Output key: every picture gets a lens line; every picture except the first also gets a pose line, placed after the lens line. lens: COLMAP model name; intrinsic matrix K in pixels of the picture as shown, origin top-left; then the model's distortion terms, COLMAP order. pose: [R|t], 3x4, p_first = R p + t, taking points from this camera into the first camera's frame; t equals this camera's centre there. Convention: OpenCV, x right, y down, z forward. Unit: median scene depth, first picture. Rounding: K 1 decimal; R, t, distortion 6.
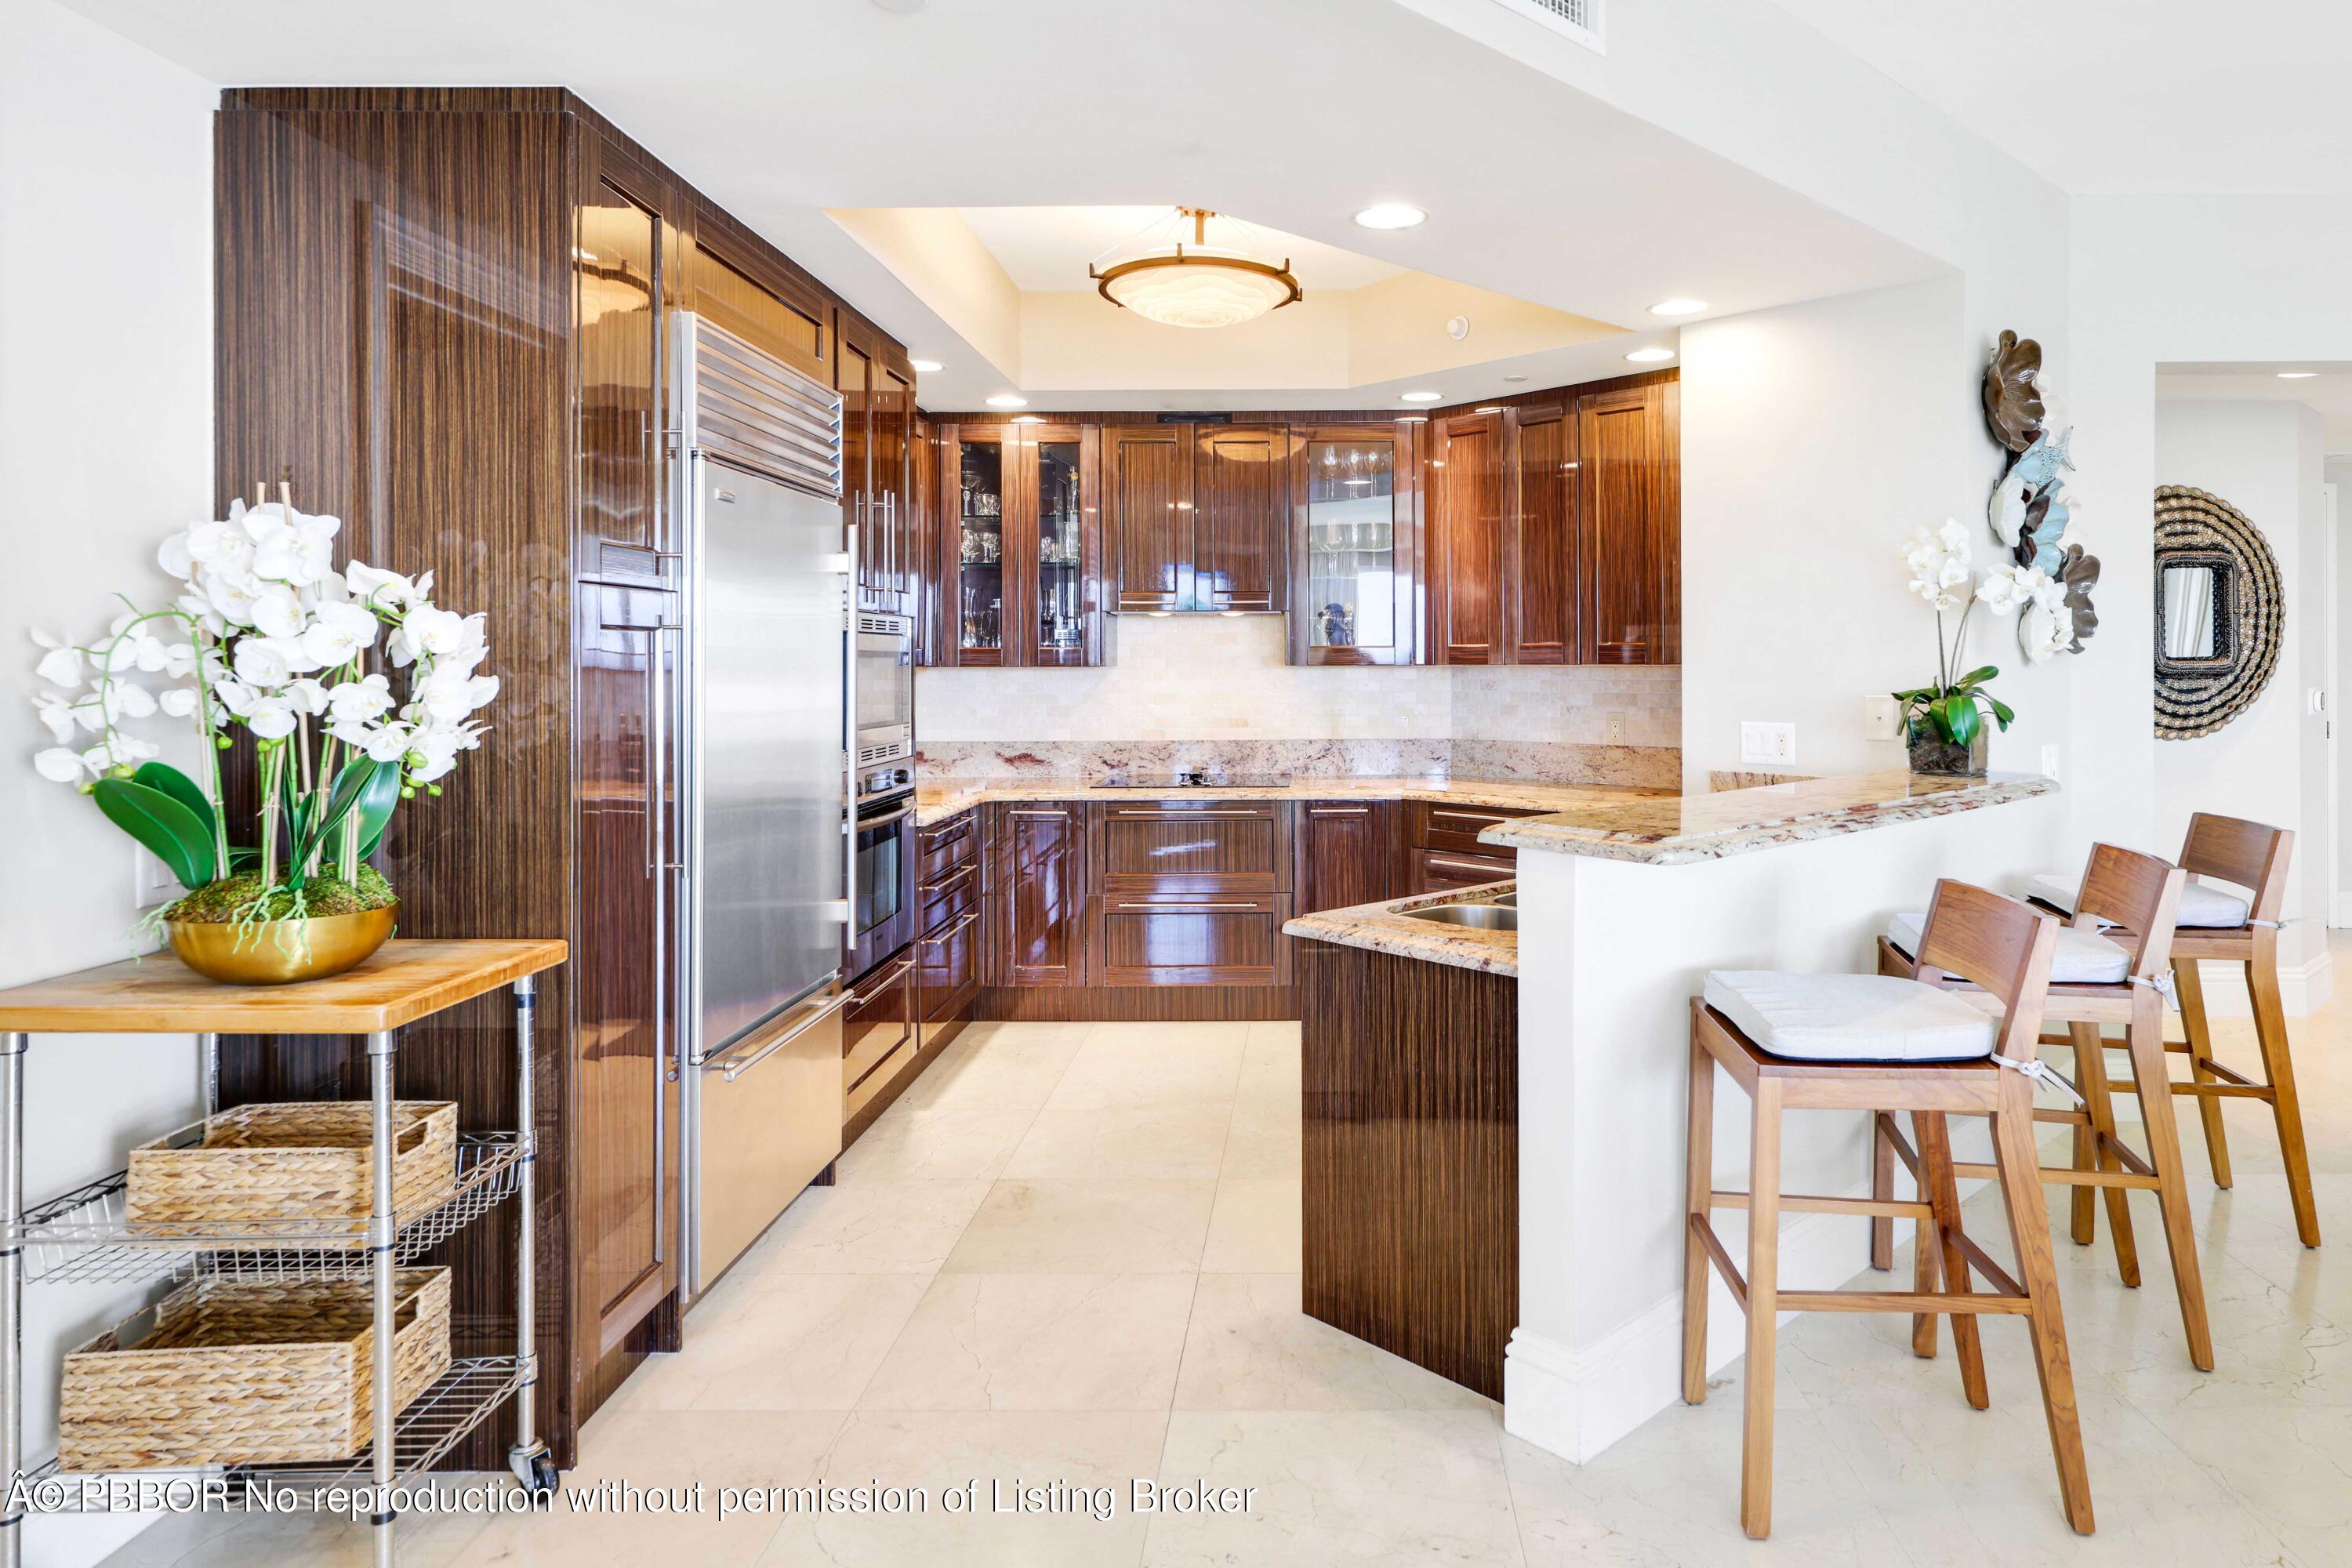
lens RADIAL K [[1398.5, 0, 1317.1], [0, 1398.5, 660.8], [0, 0, 1]] dist [-0.000162, 0.000455]
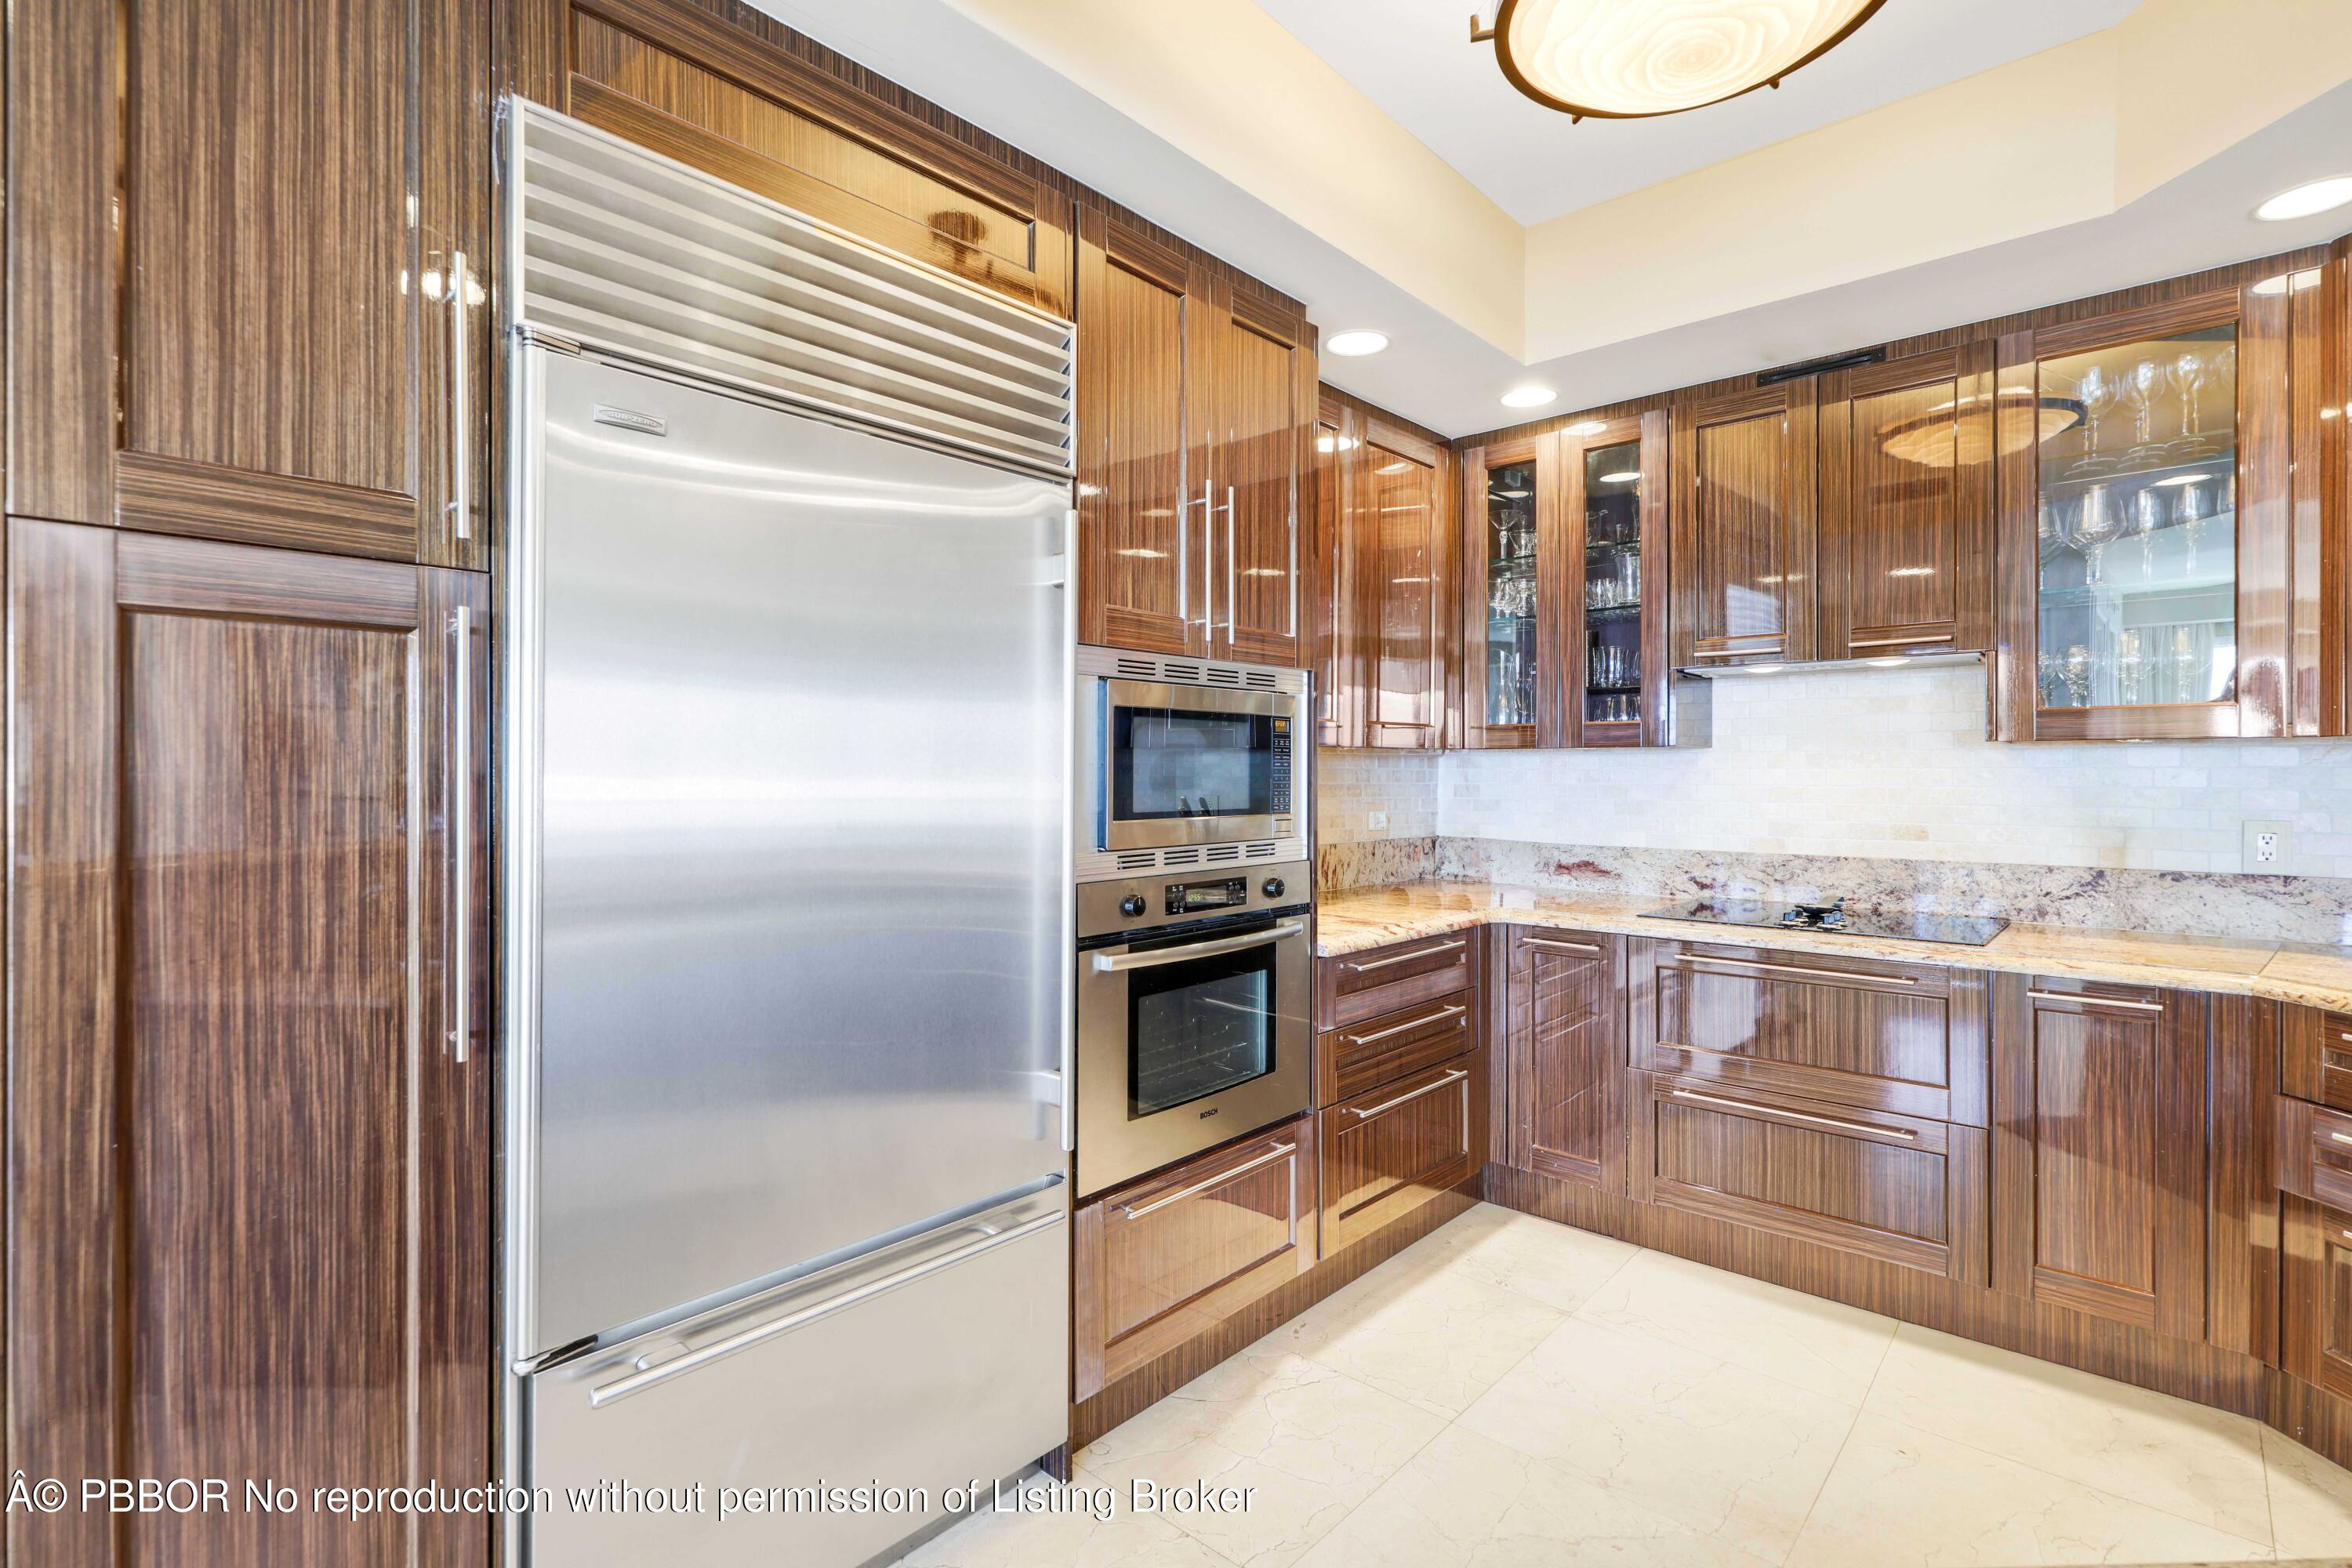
lens RADIAL K [[1089.4, 0, 1189.9], [0, 1089.4, 772.2], [0, 0, 1]] dist [0.001293, -0.000166]
pose [[0.743879, 0.004464, -0.668299, 0.037798], [-0.003124, 0.999990, 0.003203, 0.017114], [0.668307, -0.000295, 0.743886, 0.443412]]
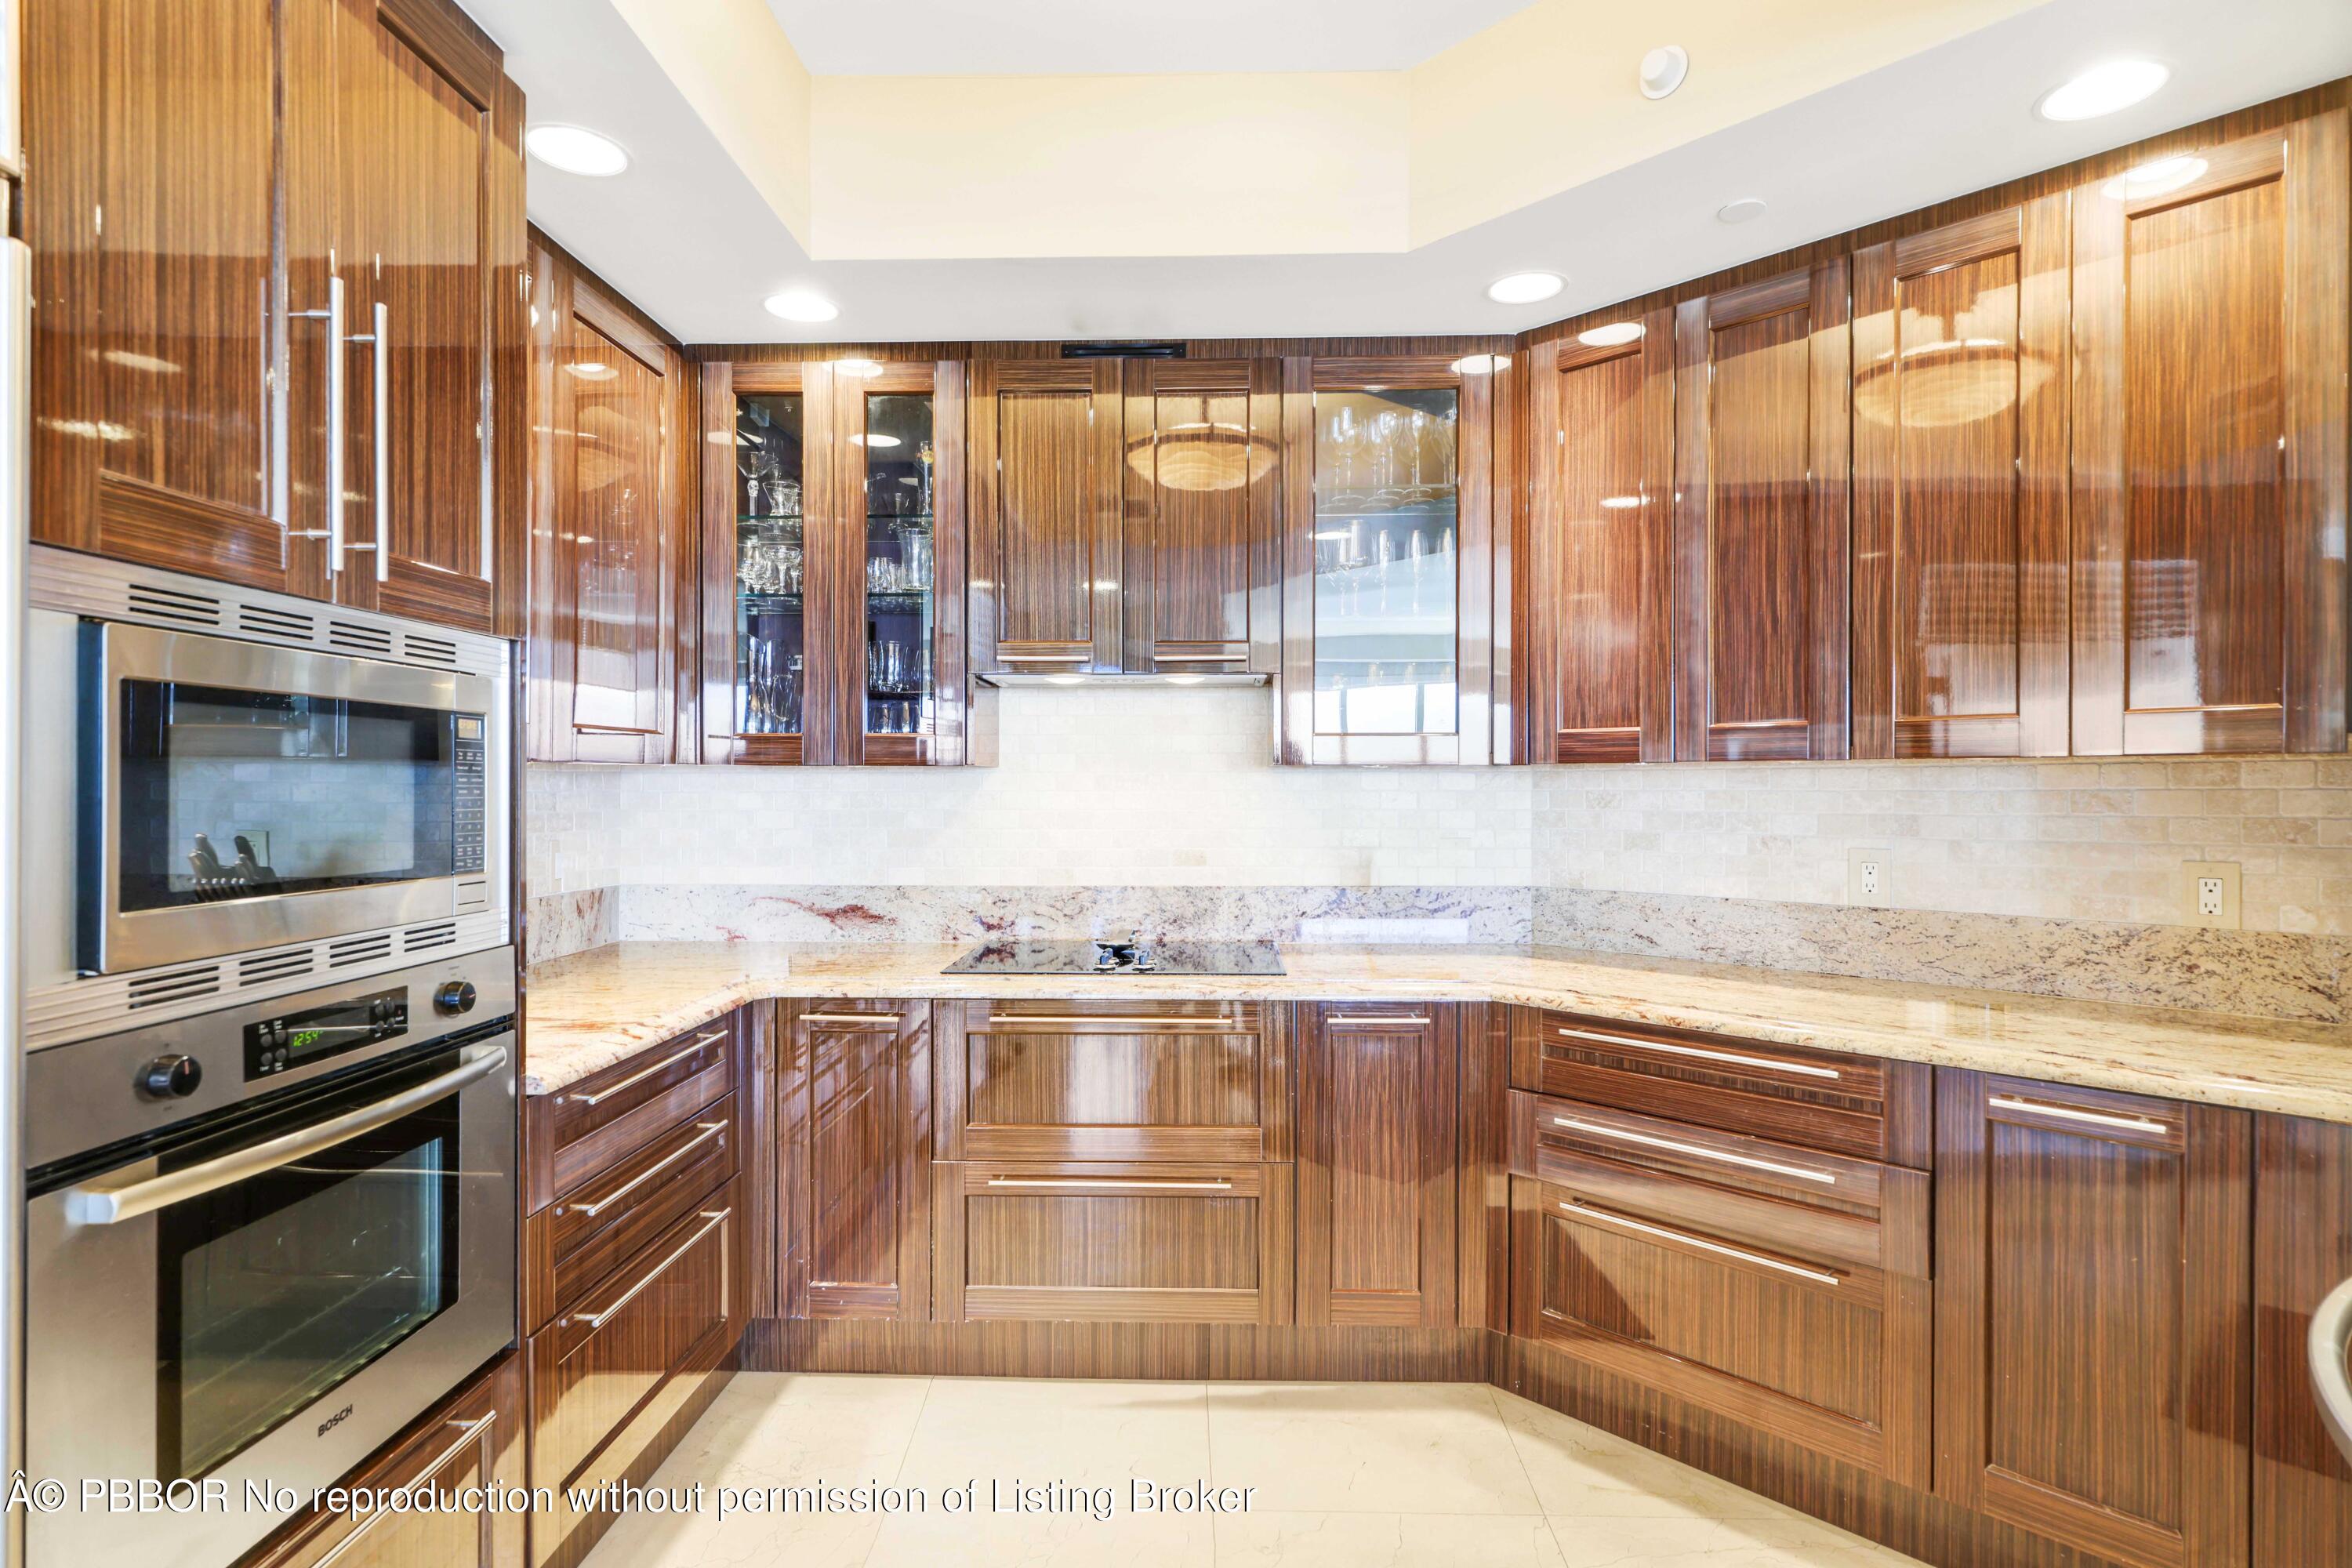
lens RADIAL K [[1214.7, 0, 1171.1], [0, 1214.7, 789.7], [0, 0, 1]] dist [0.002858, 0.000674]
pose [[0.999260, 0.004345, -0.038214, -0.049183], [-0.004212, 0.999985, 0.003558, 0.012864], [0.038229, -0.003395, 0.999263, 0.507638]]
